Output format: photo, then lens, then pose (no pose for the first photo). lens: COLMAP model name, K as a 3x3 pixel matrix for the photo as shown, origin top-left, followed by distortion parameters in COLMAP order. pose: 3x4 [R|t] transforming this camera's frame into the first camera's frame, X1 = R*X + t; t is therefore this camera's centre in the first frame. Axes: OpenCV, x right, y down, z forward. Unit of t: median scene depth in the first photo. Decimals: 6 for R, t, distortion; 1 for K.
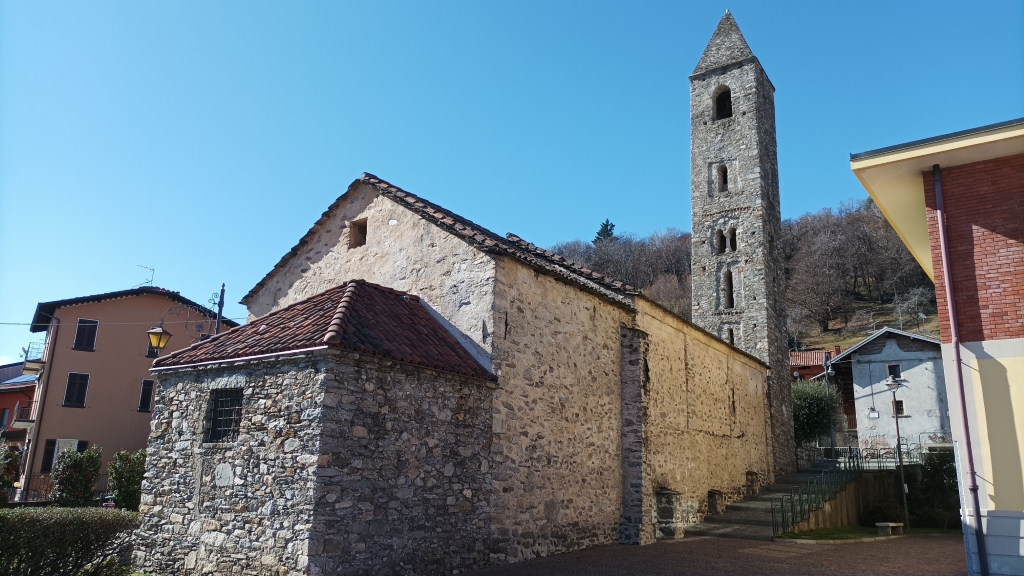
lens RADIAL K [[758.9, 0, 509.8], [0, 758.9, 285.2], [0, 0, 1]] dist [0.036043, -0.029970]
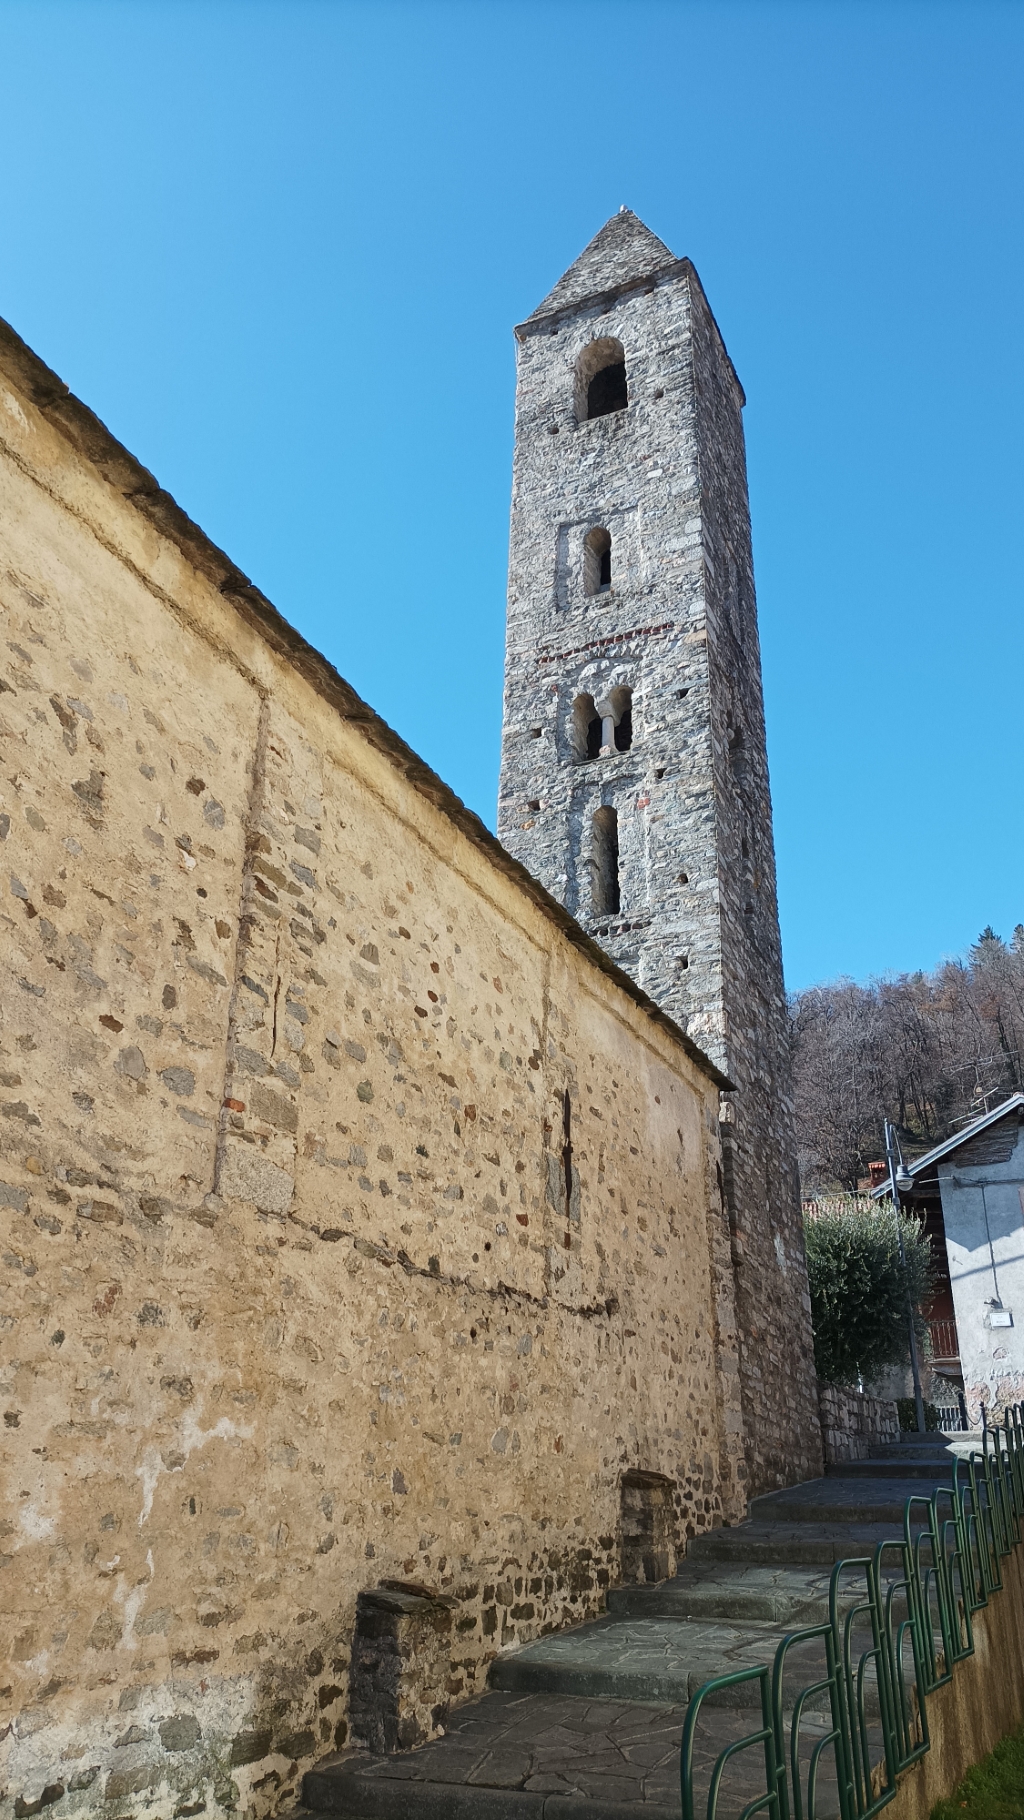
lens RADIAL K [[1348.8, 0, 509.2], [0, 1348.8, 907.3], [0, 0, 1]] dist [0.036043, -0.029970]
pose [[0.988344, 0.043465, 0.145898, 0.210518], [-0.019036, 0.986138, -0.164832, 0.145724], [-0.151040, 0.160134, 0.975471, 0.584699]]
